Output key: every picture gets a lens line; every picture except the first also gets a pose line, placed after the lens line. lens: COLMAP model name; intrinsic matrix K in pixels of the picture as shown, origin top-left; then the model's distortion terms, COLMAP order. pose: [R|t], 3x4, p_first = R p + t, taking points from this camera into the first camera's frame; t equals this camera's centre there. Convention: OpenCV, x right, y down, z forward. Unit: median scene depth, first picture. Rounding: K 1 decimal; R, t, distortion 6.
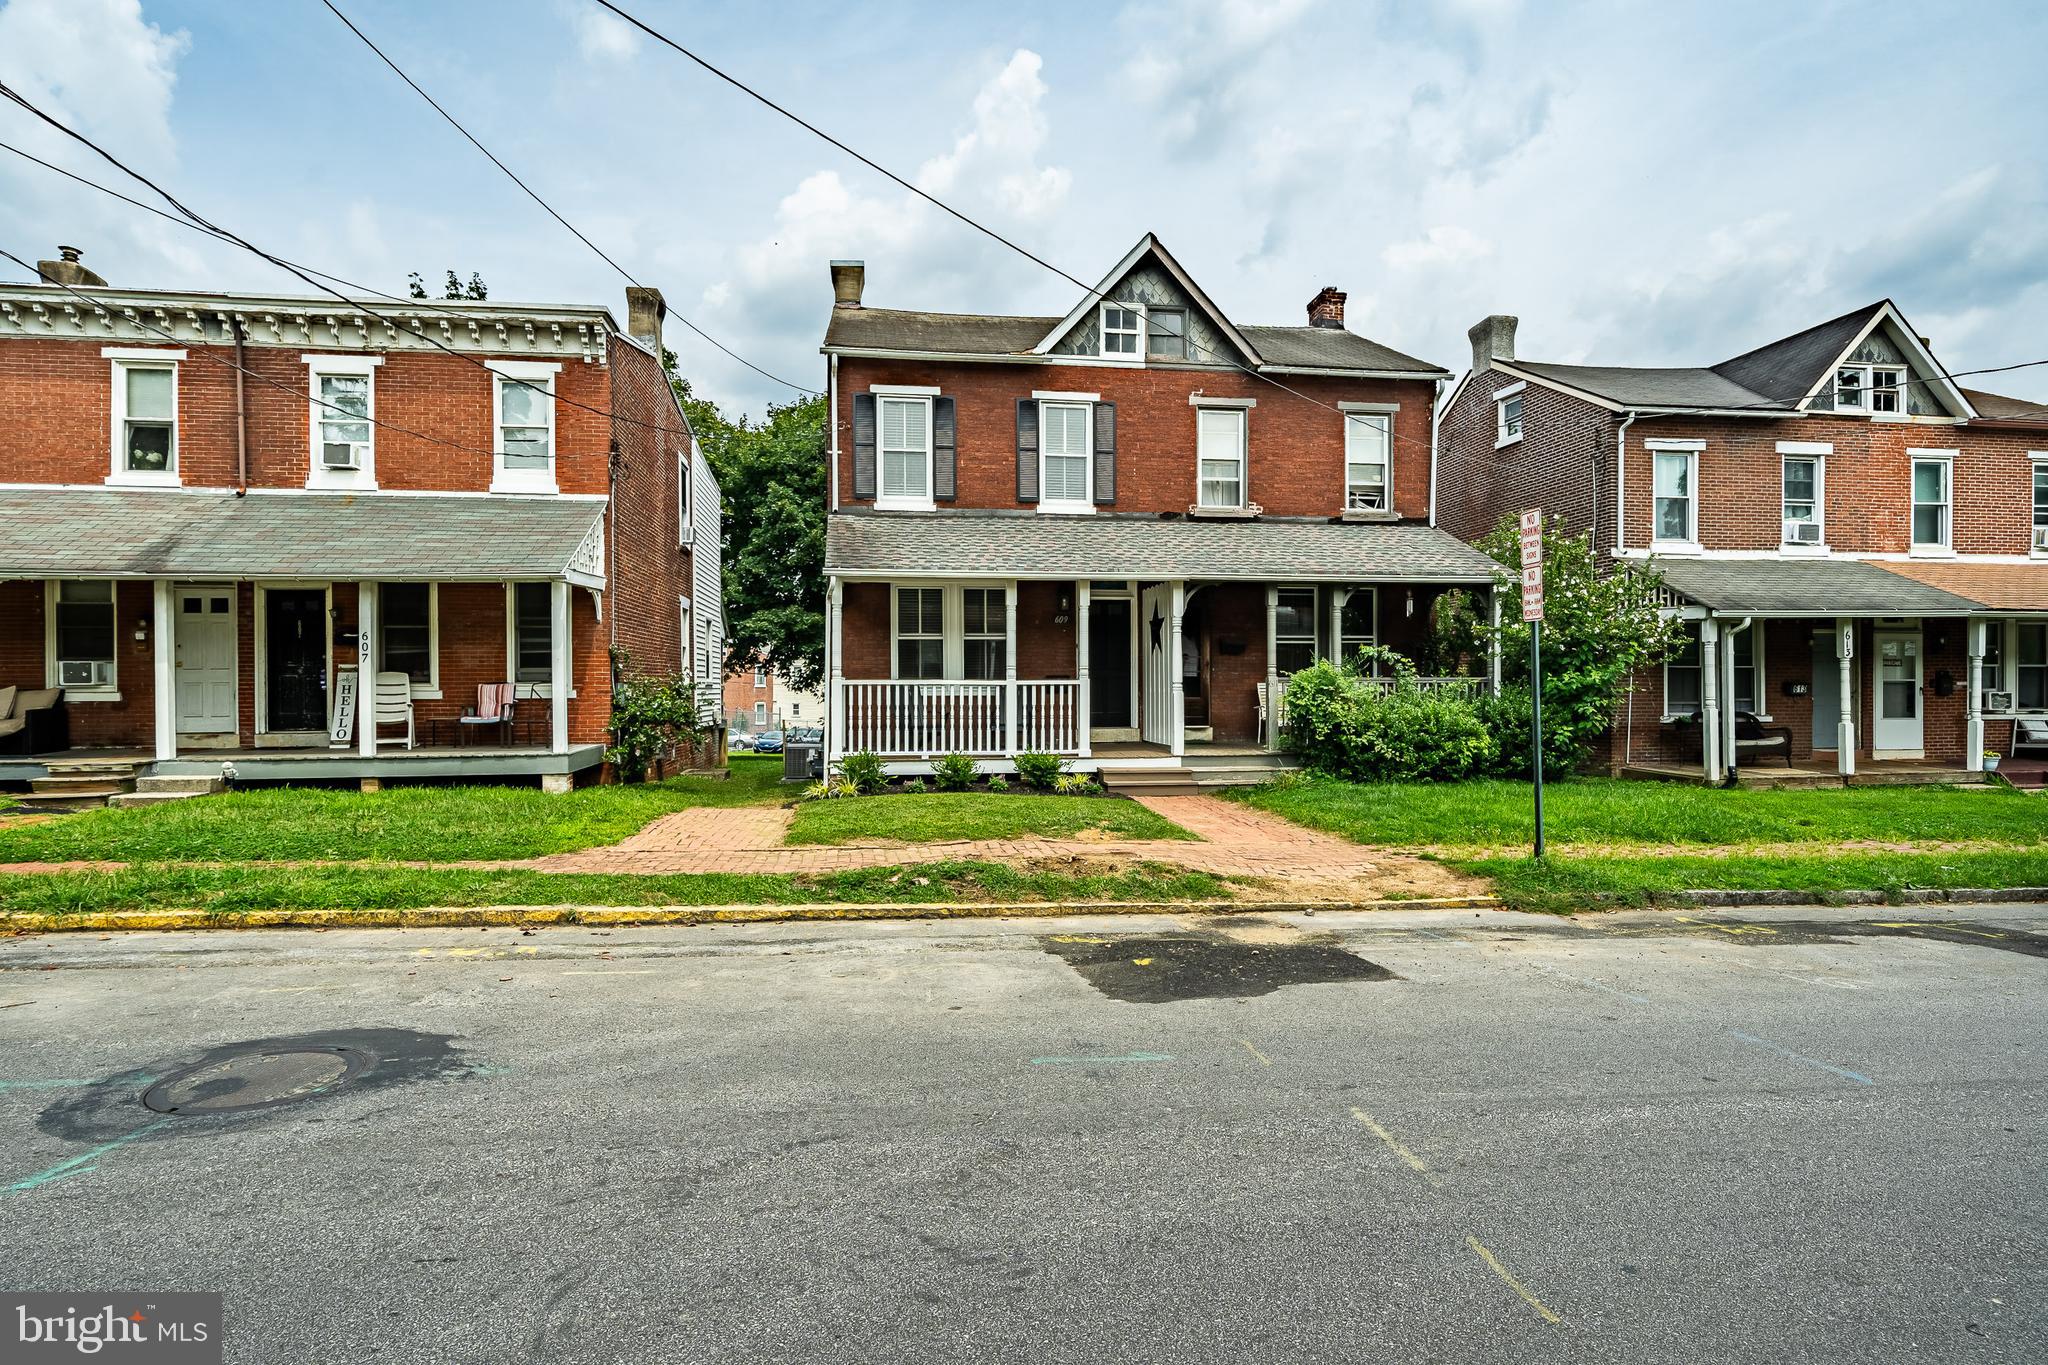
lens RADIAL K [[1041.7, 0, 1027.2], [0, 1041.7, 680.3], [0, 0, 1]] dist [0.000073, 0.000301]
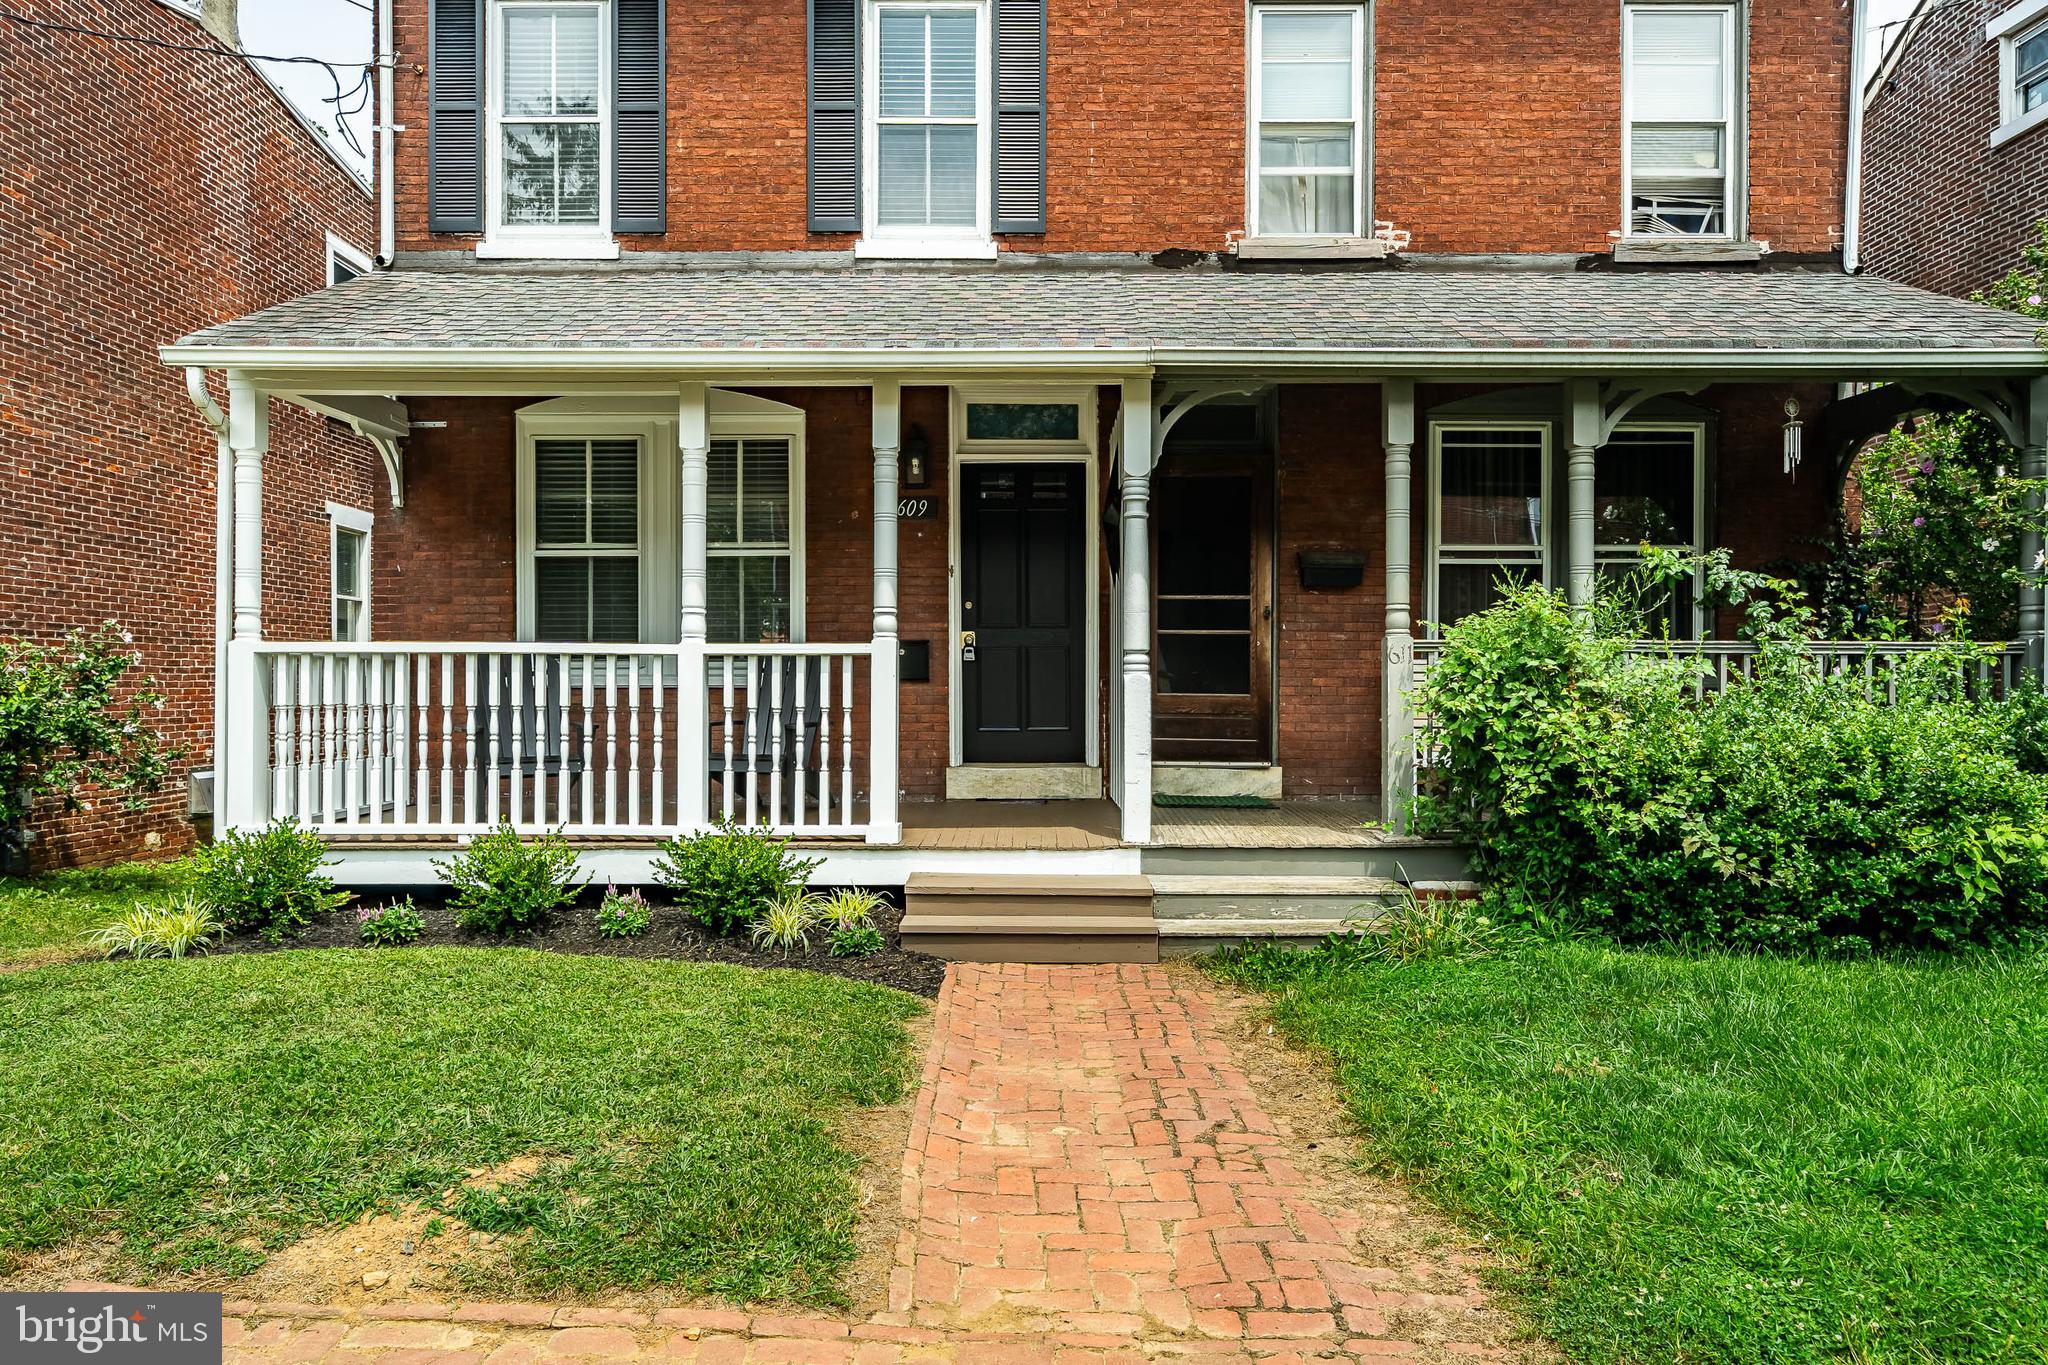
lens RADIAL K [[1386.9, 0, 1019.5], [0, 1386.9, 690.4], [0, 0, 1]] dist [-0.011100, 0.002968]
pose [[0.989154, 0.005720, -0.146768, 0.171099], [-0.005172, 0.999978, 0.004118, 0.014145], [0.146788, -0.003314, 0.989162, 0.482298]]
